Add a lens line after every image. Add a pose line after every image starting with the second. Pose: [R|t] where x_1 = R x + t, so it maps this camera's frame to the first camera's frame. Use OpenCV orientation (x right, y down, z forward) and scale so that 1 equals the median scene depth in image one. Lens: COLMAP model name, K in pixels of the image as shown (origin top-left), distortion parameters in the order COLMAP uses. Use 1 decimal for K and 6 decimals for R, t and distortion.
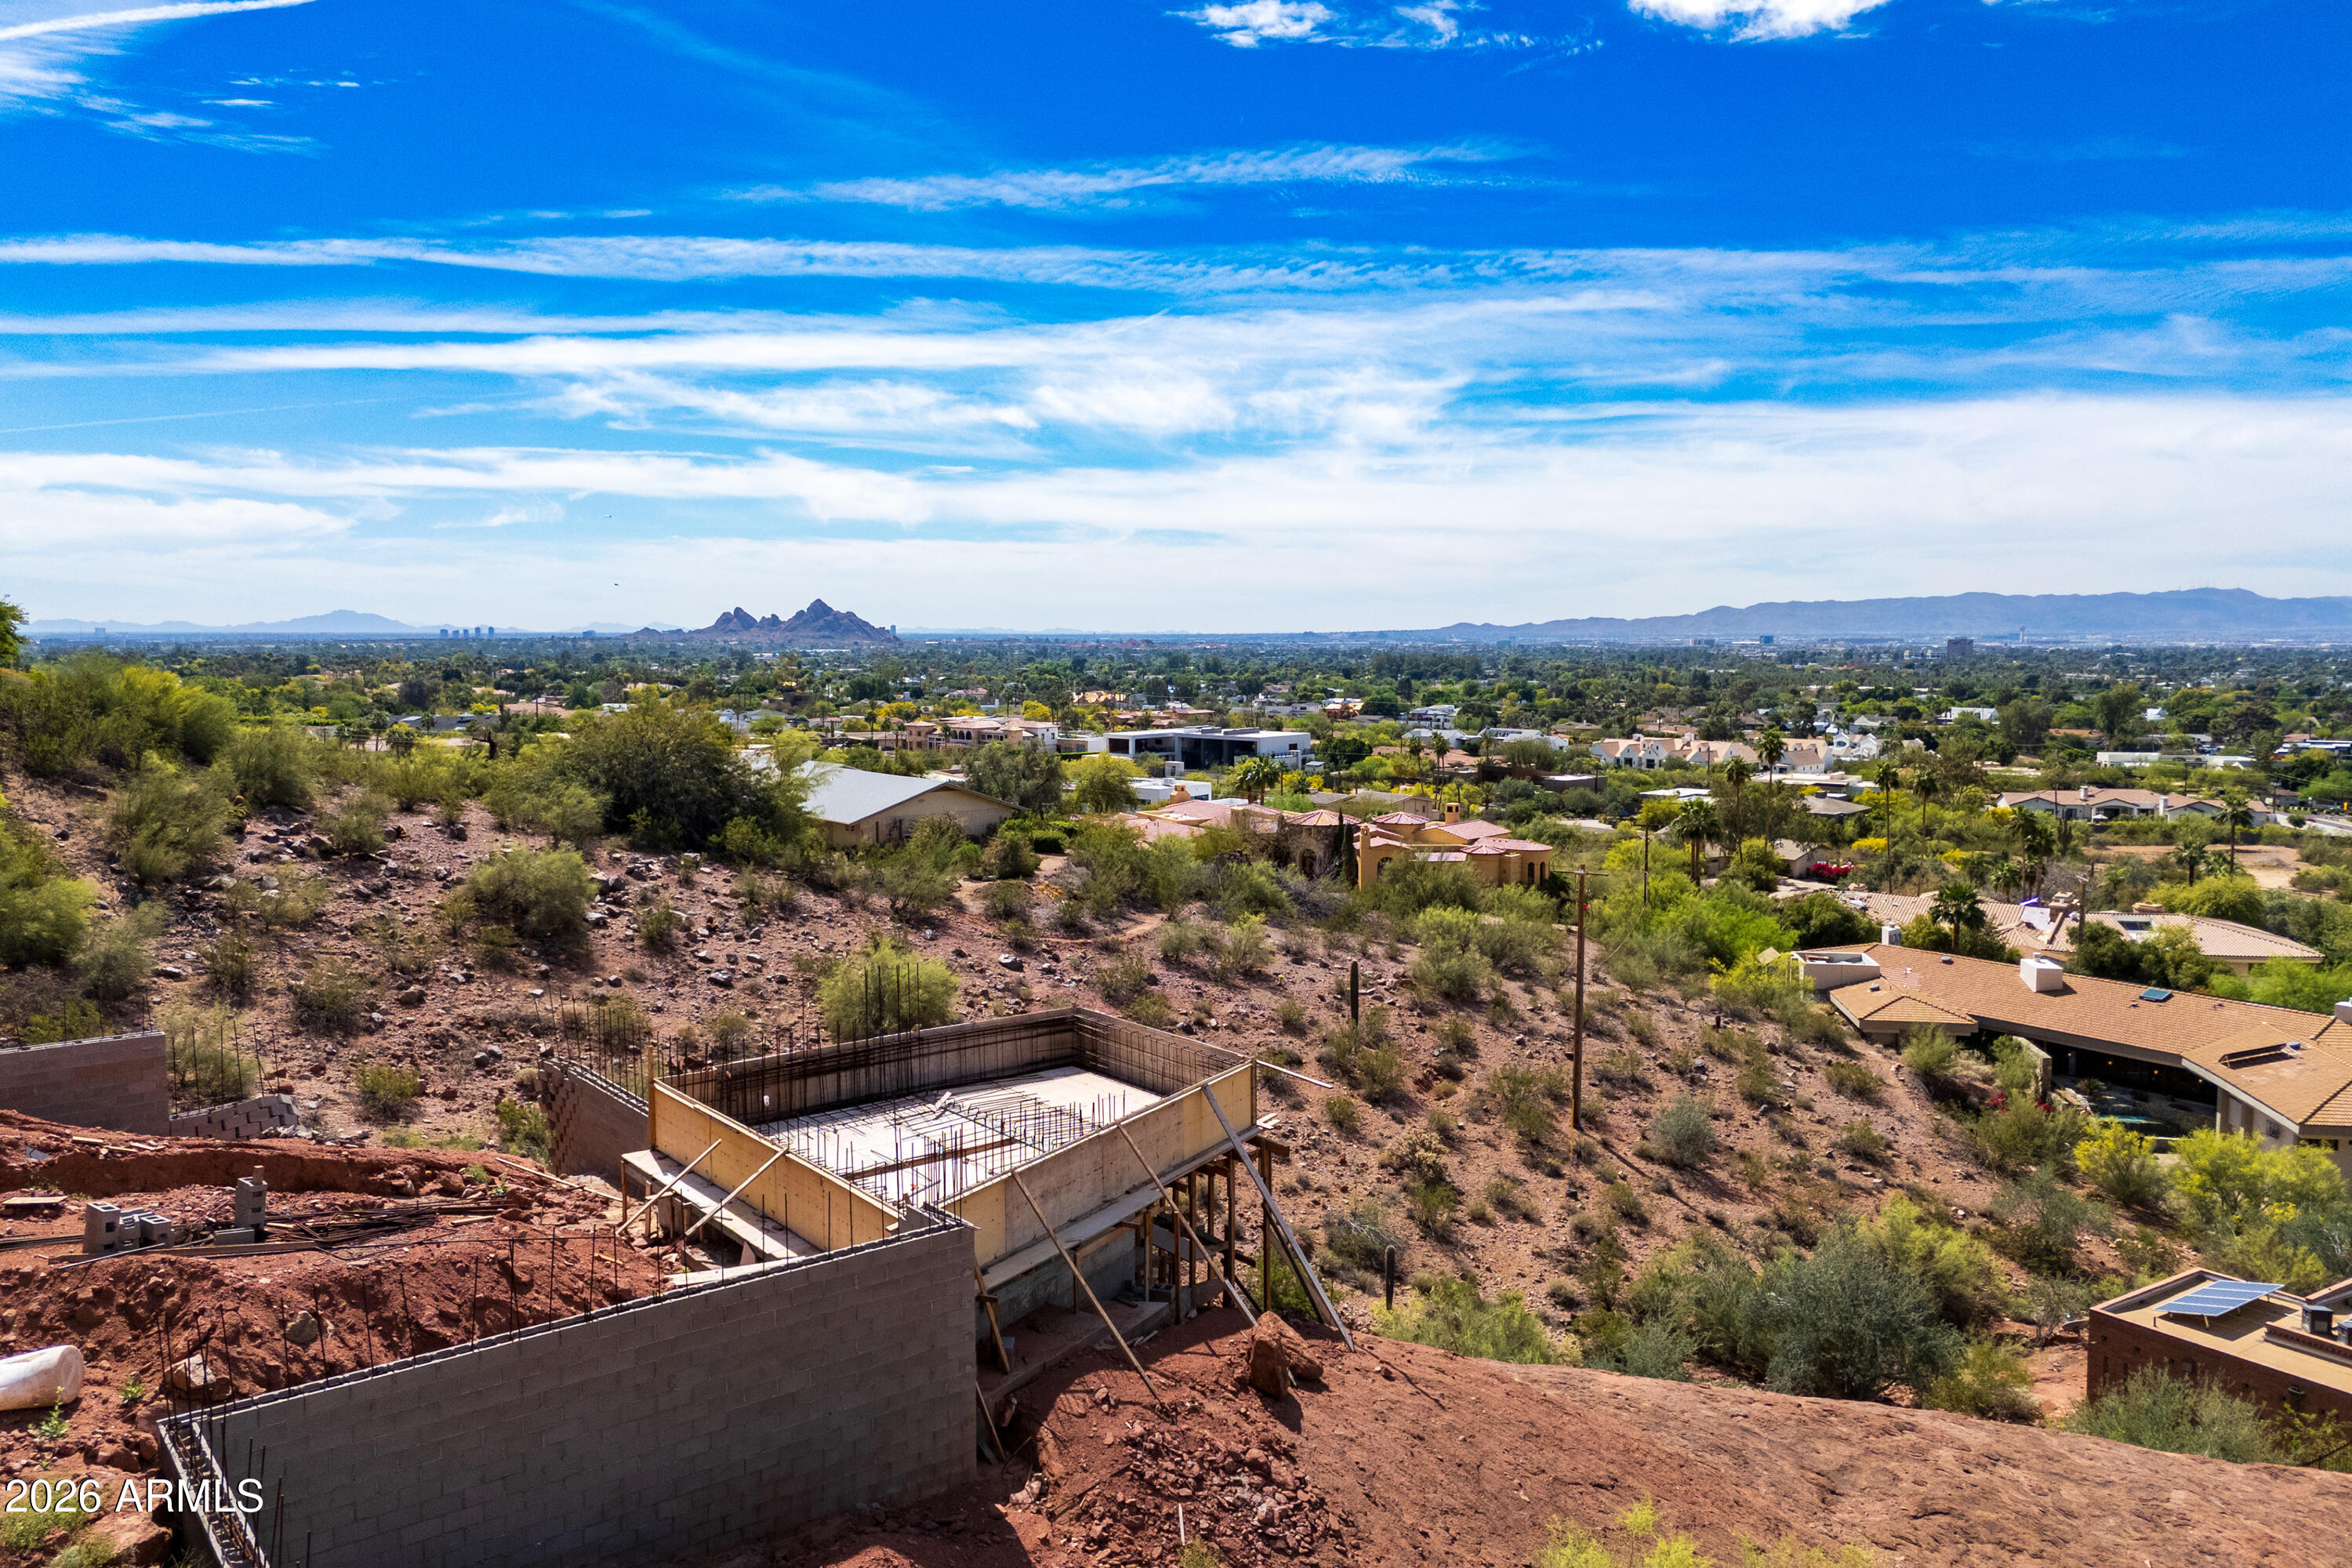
lens RADIAL K [[1740.2, 0, 1265.3], [0, 1740.2, 787.6], [0, 0, 1]] dist [0.062046, -0.068556]
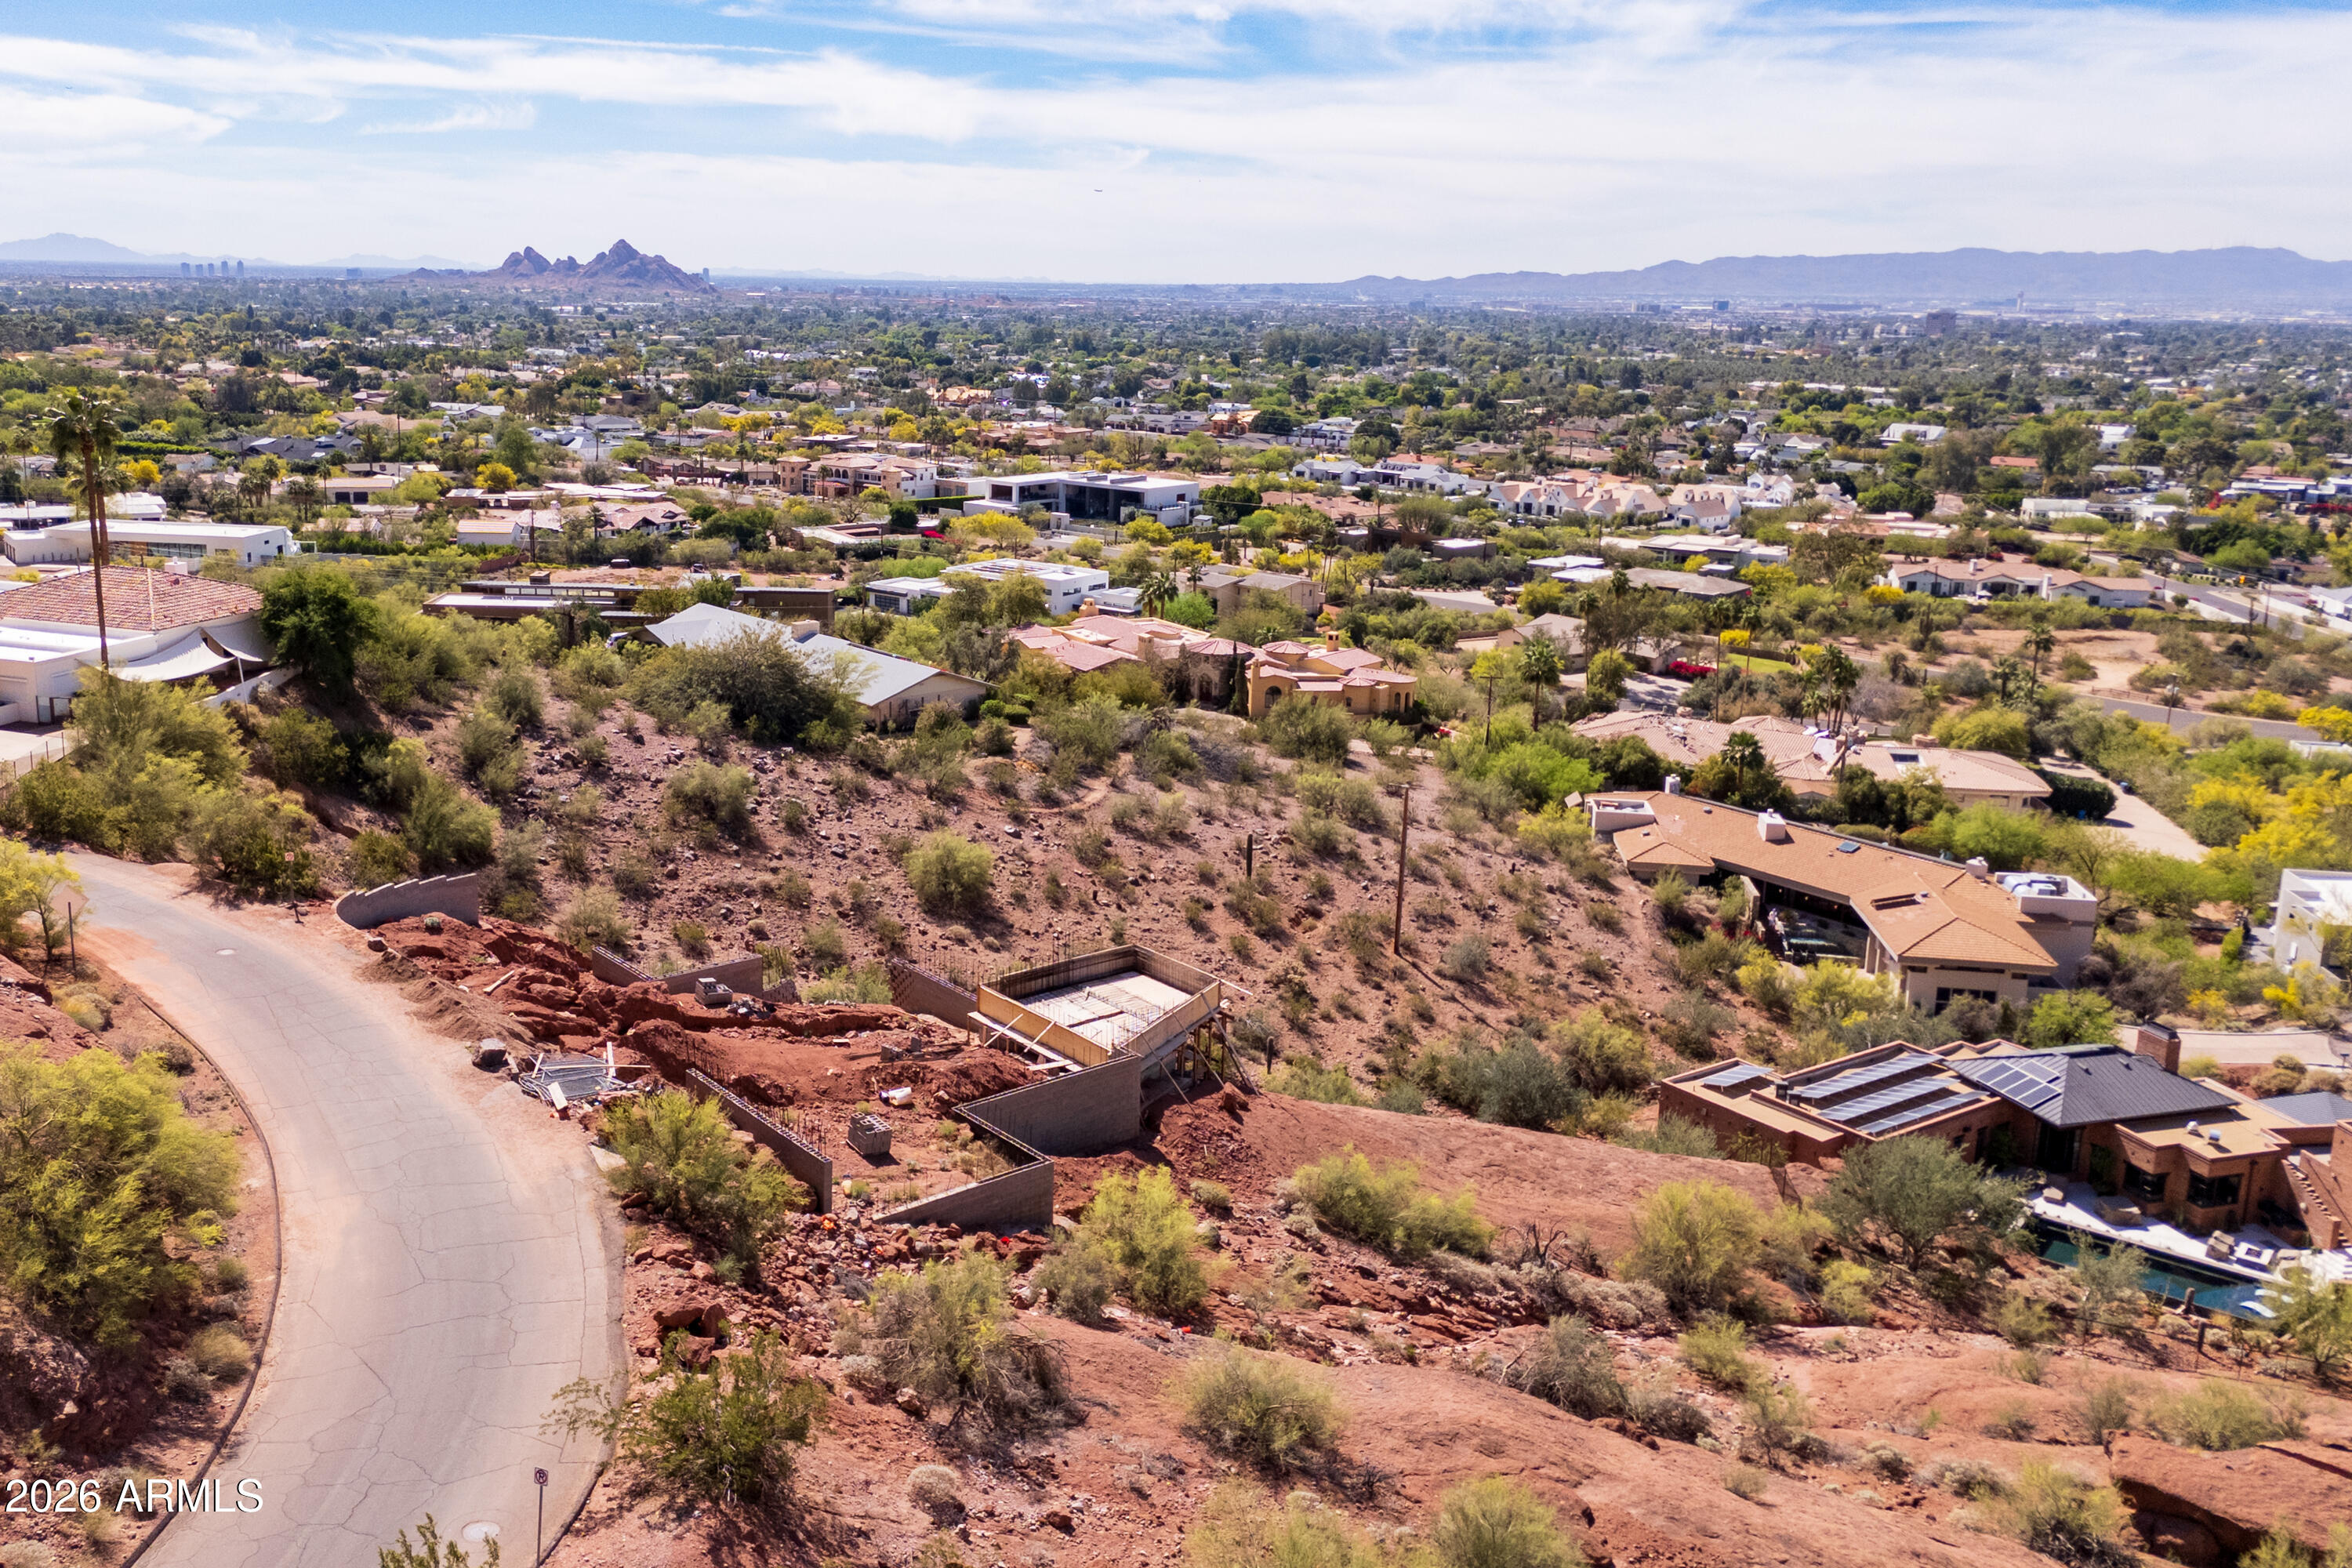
lens RADIAL K [[1744.9, 0, 1176.0], [0, 1744.9, 784.0], [0, 0, 1]] dist [0.071976, -0.069674]
pose [[0.999566, 0.023872, 0.017236, -0.036513], [-0.026005, 0.990297, 0.136514, -0.138070], [-0.013810, -0.136903, 0.990488, -0.424611]]
